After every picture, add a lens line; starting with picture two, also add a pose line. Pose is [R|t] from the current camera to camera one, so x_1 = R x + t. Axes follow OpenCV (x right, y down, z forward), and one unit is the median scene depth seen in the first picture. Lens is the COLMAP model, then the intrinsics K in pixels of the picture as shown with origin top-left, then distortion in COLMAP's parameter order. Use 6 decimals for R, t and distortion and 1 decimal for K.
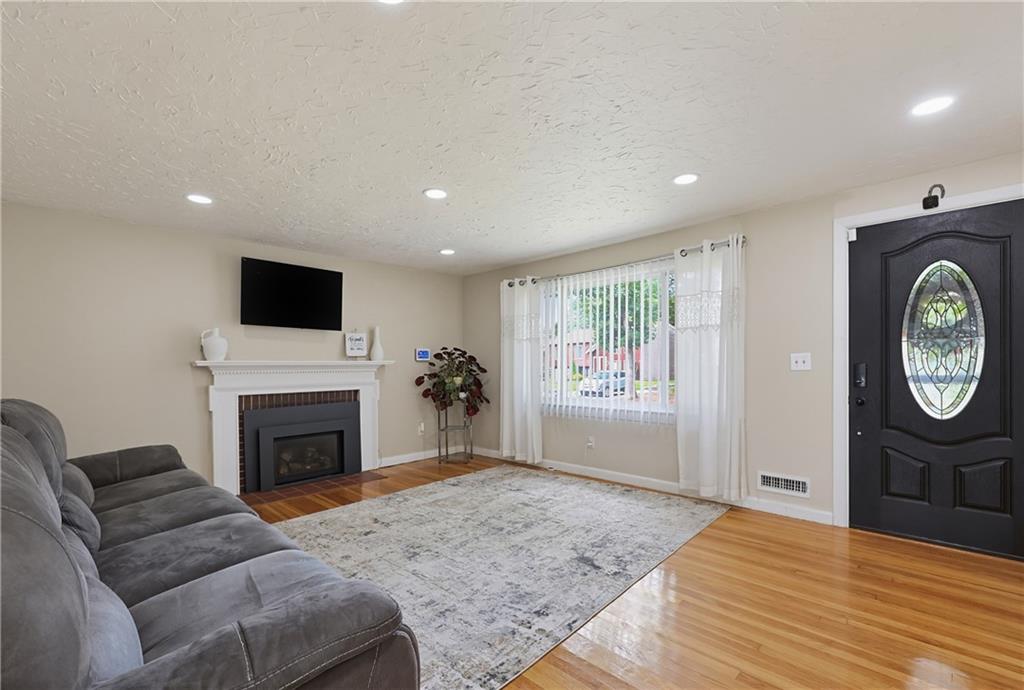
lens RADIAL K [[433.0, 0, 513.8], [0, 433.0, 372.1], [0, 0, 1]] dist [-0.001561, -0.000013]
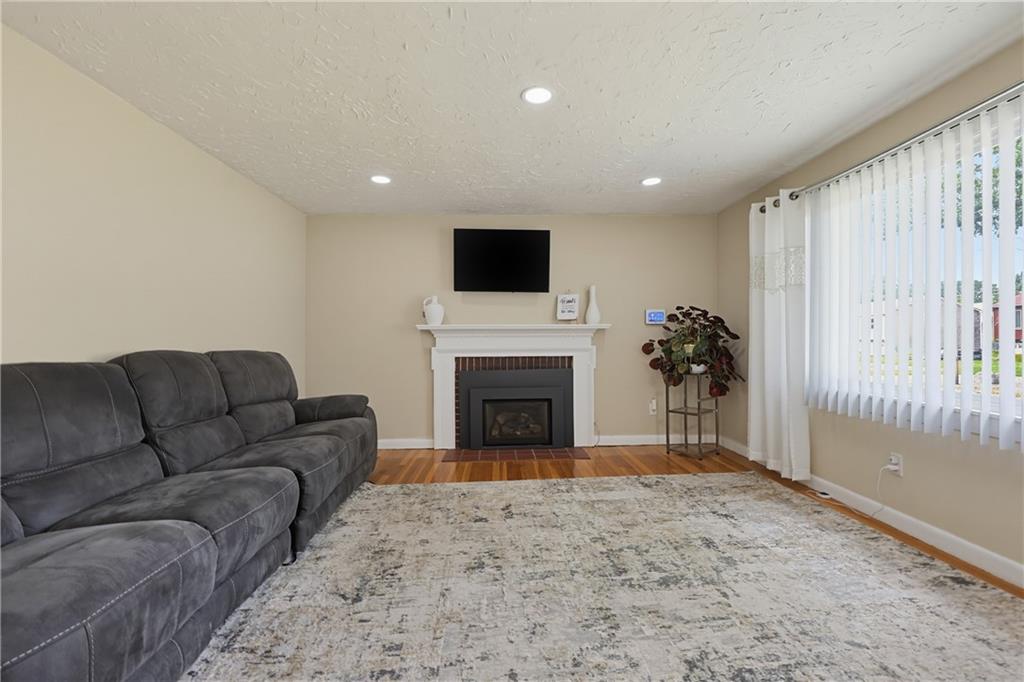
lens RADIAL K [[433.9, 0, 531.8], [0, 433.9, 336.5], [0, 0, 1]] dist [-0.000577, 0.000062]
pose [[0.738553, -0.000414, -0.674195, 0.218184], [-0.010695, 0.999867, -0.012330, 0.012833], [0.674110, 0.016317, 0.738450, 0.294792]]
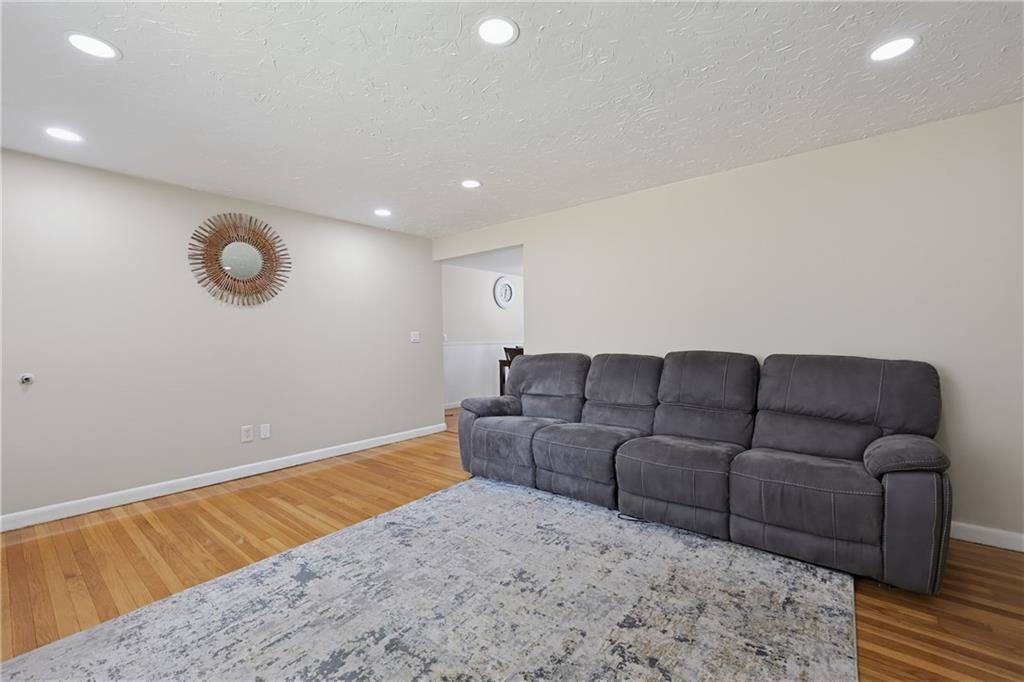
lens RADIAL K [[445.1, 0, 507.7], [0, 445.1, 342.7], [0, 0, 1]] dist [0.000237, 0.000078]
pose [[-0.998211, 0.021055, -0.055962, -0.103524], [0.019281, 0.999301, 0.032042, -0.013898], [0.056597, 0.030906, -0.997919, 1.078086]]
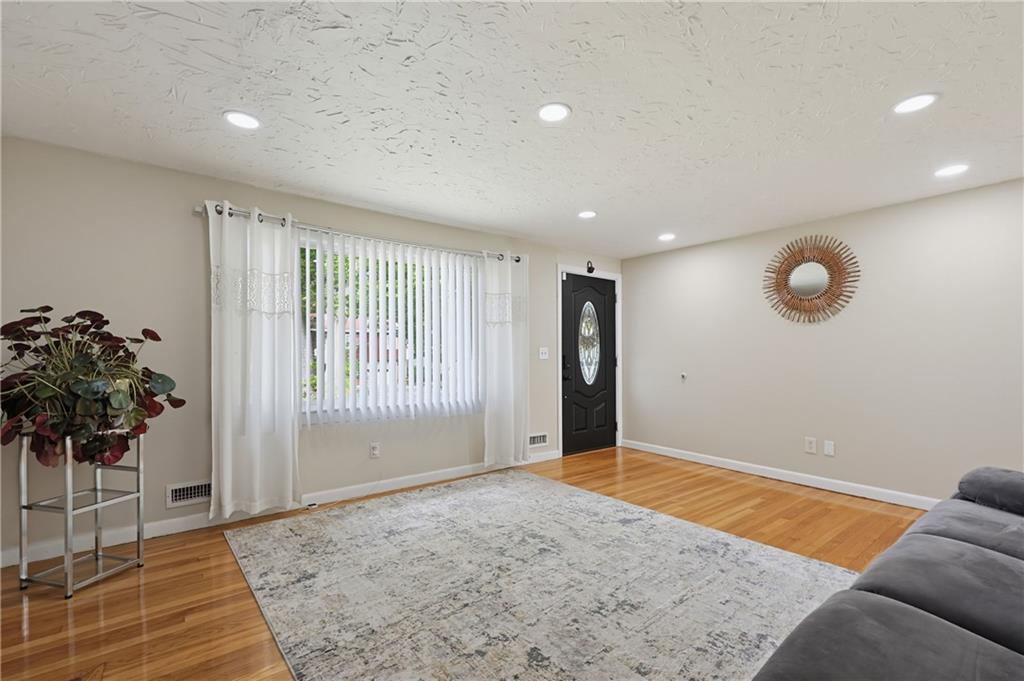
lens RADIAL K [[435.9, 0, 512.2], [0, 435.9, 355.9], [0, 0, 1]] dist [-0.000008, 0.000067]
pose [[0.167311, 0.009386, 0.985860, -0.607773], [0.016272, 0.999792, -0.012280, 0.000621], [-0.985770, 0.018096, 0.167123, 0.640991]]
